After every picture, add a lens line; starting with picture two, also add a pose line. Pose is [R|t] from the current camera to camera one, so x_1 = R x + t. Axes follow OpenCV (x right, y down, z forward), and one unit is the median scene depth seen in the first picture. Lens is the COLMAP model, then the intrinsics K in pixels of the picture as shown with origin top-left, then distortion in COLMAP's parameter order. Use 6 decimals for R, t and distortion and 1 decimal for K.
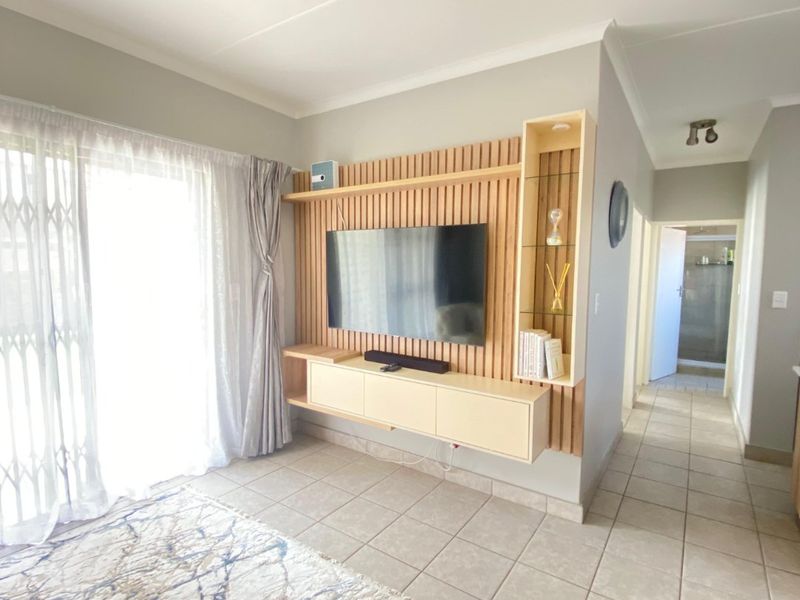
lens RADIAL K [[428.8, 0, 400.0], [0, 428.8, 300.0], [0, 0, 1]] dist [-0.000090, -0.000865]
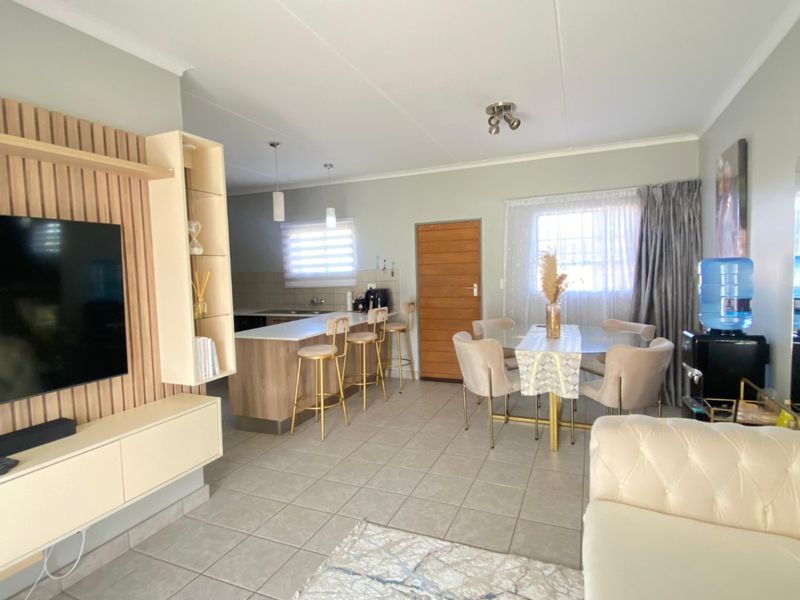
lens RADIAL K [[428.8, 0, 400.0], [0, 428.8, 300.0], [0, 0, 1]] dist [-0.000090, -0.000865]
pose [[-0.212136, -0.074930, 0.974363, -0.502144], [0.096876, 0.990532, 0.097265, -0.042912], [-0.972426, 0.115026, -0.202869, 0.448974]]
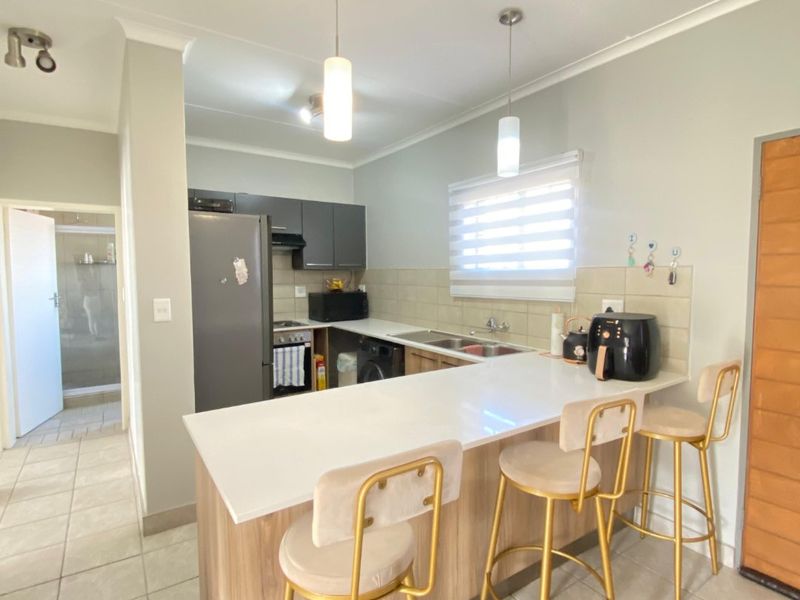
lens RADIAL K [[428.8, 0, 400.0], [0, 428.8, 300.0], [0, 0, 1]] dist [-0.000090, -0.000865]
pose [[0.357116, -0.077182, 0.930866, 0.290872], [0.078256, 0.995549, 0.052523, -0.020173], [-0.930776, 0.054089, 0.361567, 0.294347]]
